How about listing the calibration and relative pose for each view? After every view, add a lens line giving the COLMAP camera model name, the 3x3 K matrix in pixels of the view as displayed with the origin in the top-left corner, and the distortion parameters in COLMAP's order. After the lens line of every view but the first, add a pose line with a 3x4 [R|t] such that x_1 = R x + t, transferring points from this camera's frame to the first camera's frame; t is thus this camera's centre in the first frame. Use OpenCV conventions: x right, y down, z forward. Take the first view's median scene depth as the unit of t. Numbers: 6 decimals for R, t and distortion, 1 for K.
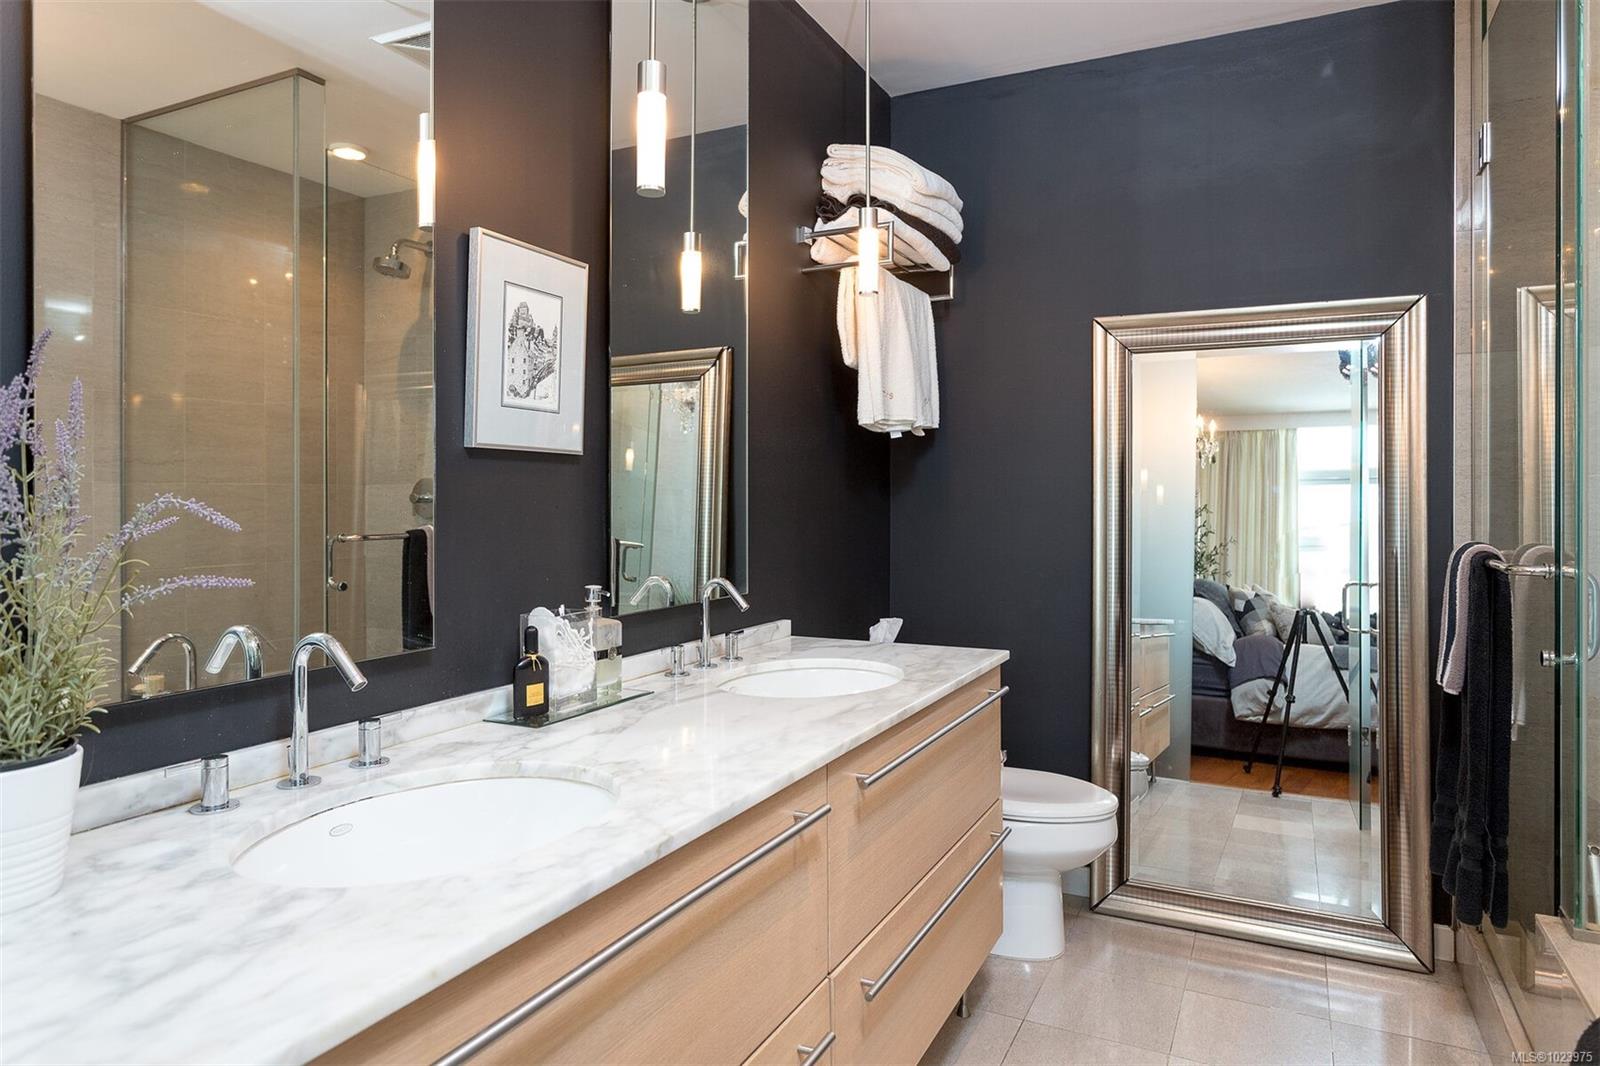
lens RADIAL K [[960.8, 0, 810.0], [0, 960.8, 529.8], [0, 0, 1]] dist [-0.030287, -0.000062]
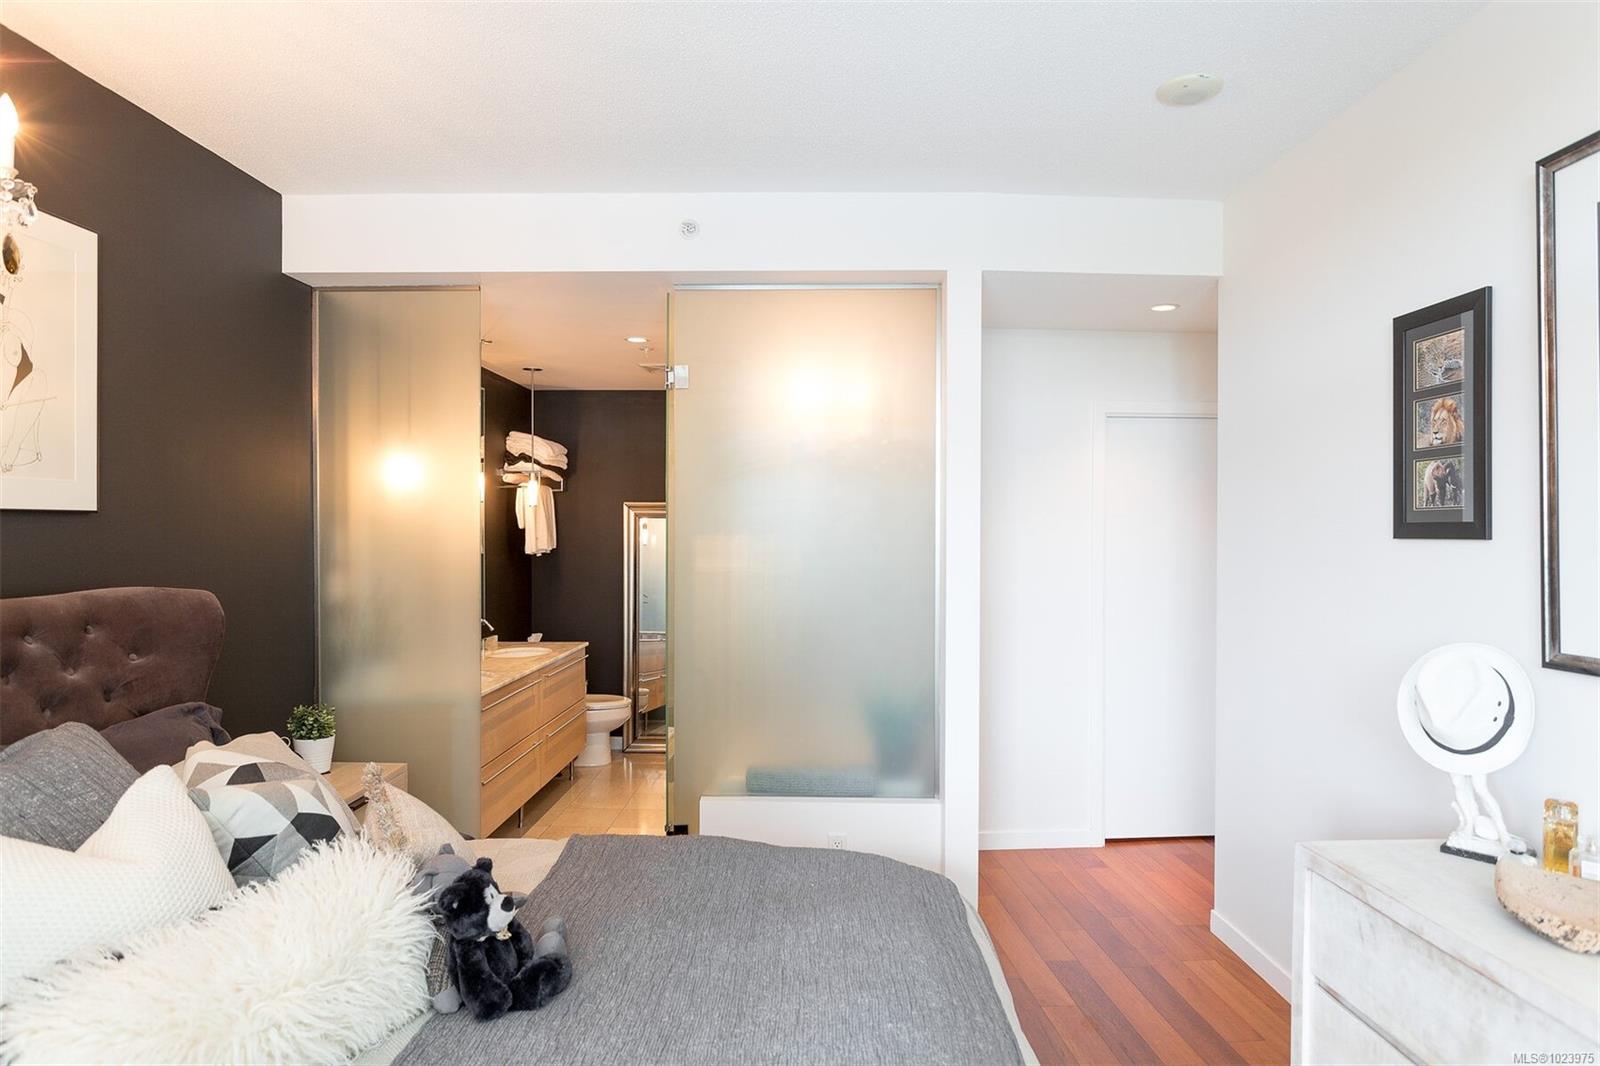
lens RADIAL K [[960.8, 0, 810.0], [0, 960.8, 529.8], [0, 0, 1]] dist [-0.030287, -0.000062]
pose [[0.906067, 0.001038, 0.423134, -0.306636], [0.009675, 0.999685, -0.023172, -0.100115], [-0.423024, 0.025089, 0.905771, -1.424398]]
